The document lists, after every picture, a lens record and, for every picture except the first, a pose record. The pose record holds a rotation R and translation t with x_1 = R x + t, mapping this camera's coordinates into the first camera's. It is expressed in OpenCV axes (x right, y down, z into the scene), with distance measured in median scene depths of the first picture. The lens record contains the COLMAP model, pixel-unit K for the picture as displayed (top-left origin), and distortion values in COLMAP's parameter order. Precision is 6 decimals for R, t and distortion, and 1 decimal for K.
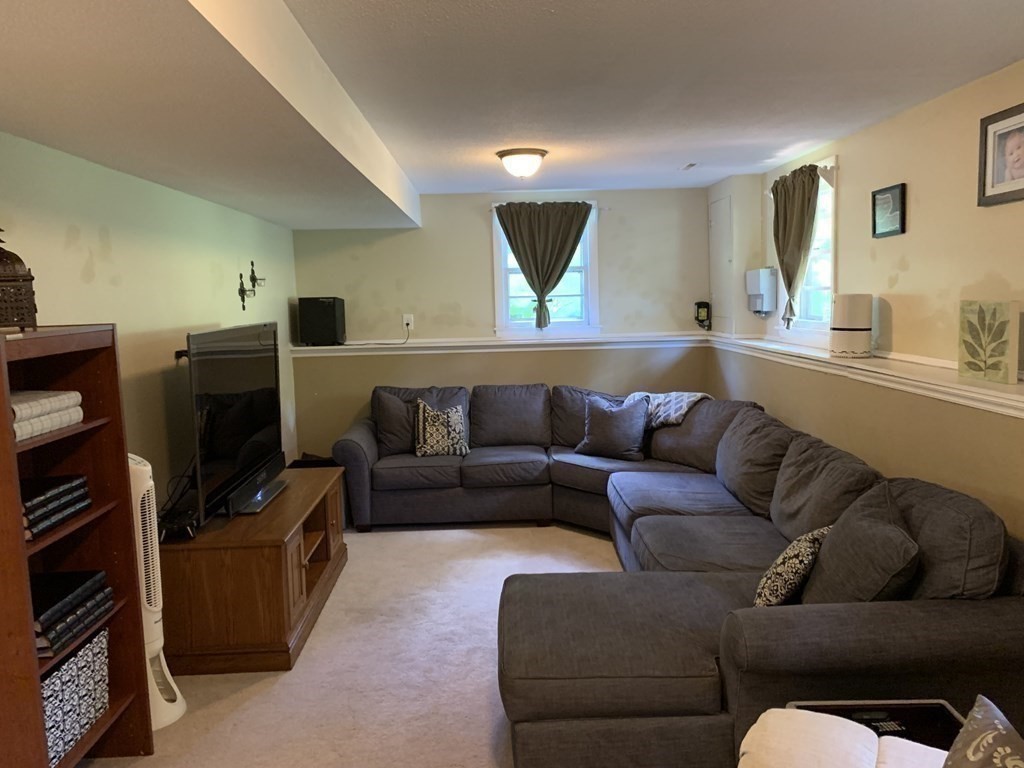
lens RADIAL K [[786.8, 0, 511.8], [0, 786.8, 378.4], [0, 0, 1]] dist [0.043891, -0.029618]
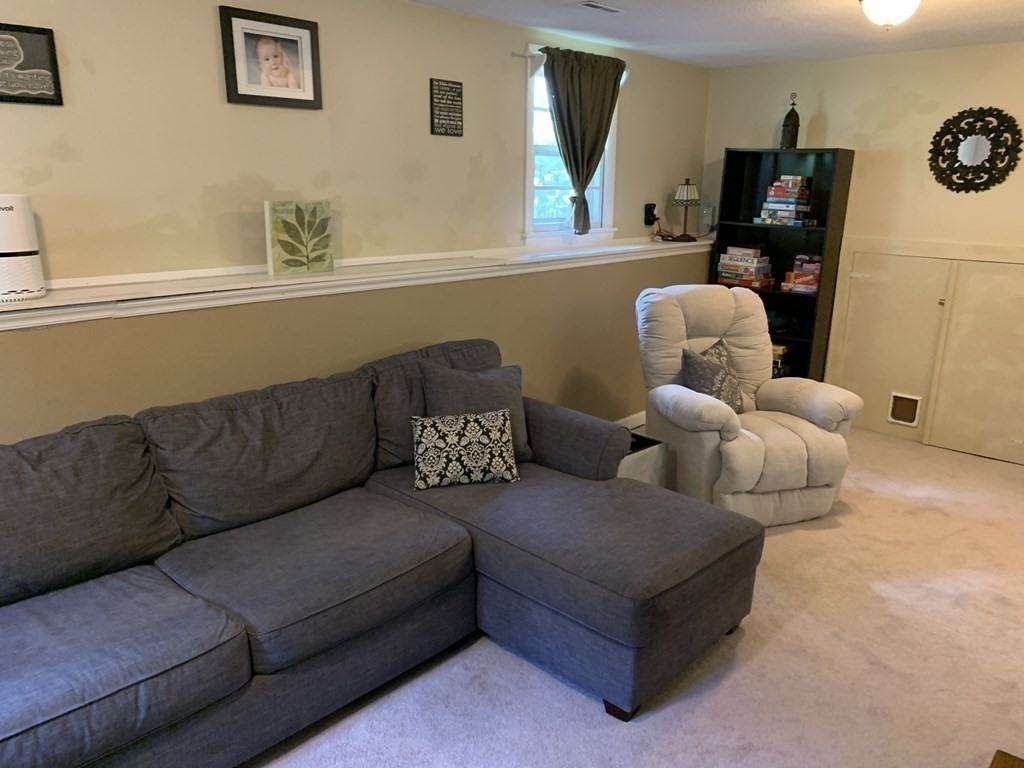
lens RADIAL K [[786.8, 0, 520.9], [0, 786.8, 388.2], [0, 0, 1]] dist [0.043891, -0.029618]
pose [[-0.722322, -0.155354, 0.673881, -0.396973], [0.083882, 0.947564, 0.308360, -0.161518], [-0.686450, 0.279262, -0.671415, 1.578476]]
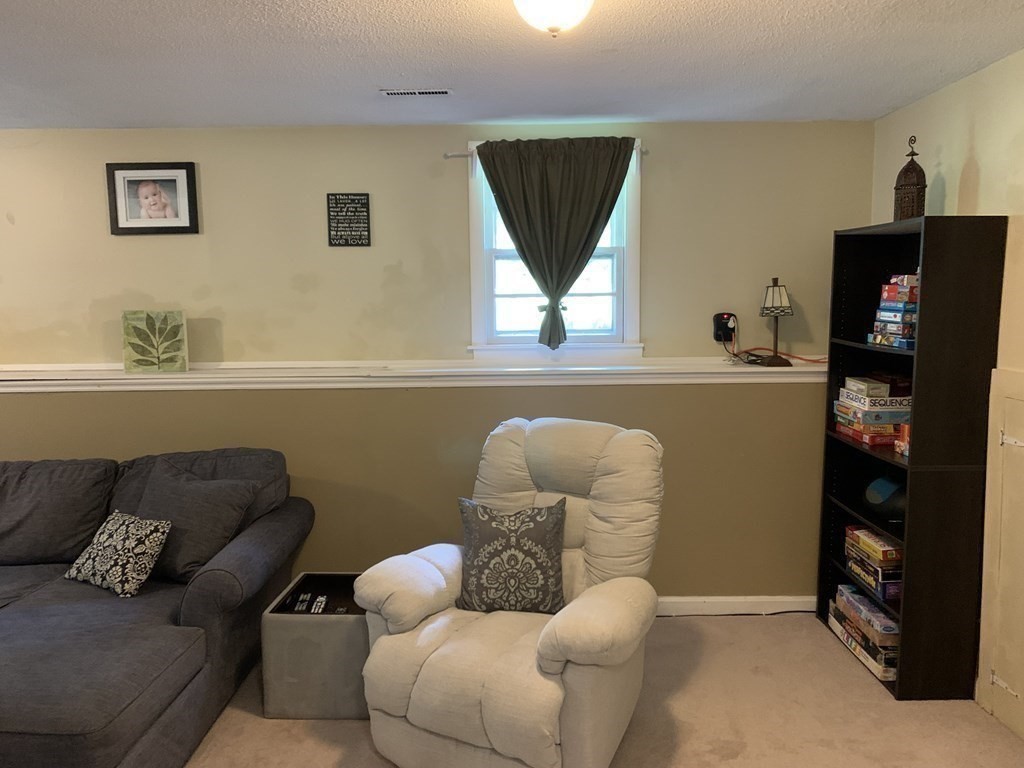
lens RADIAL K [[786.8, 0, 513.9], [0, 786.8, 378.8], [0, 0, 1]] dist [0.043891, -0.029618]
pose [[0.031498, -0.068733, 0.997138, -0.659005], [0.118841, 0.990813, 0.064543, -0.001430], [-0.992414, 0.116468, 0.039377, 0.381177]]
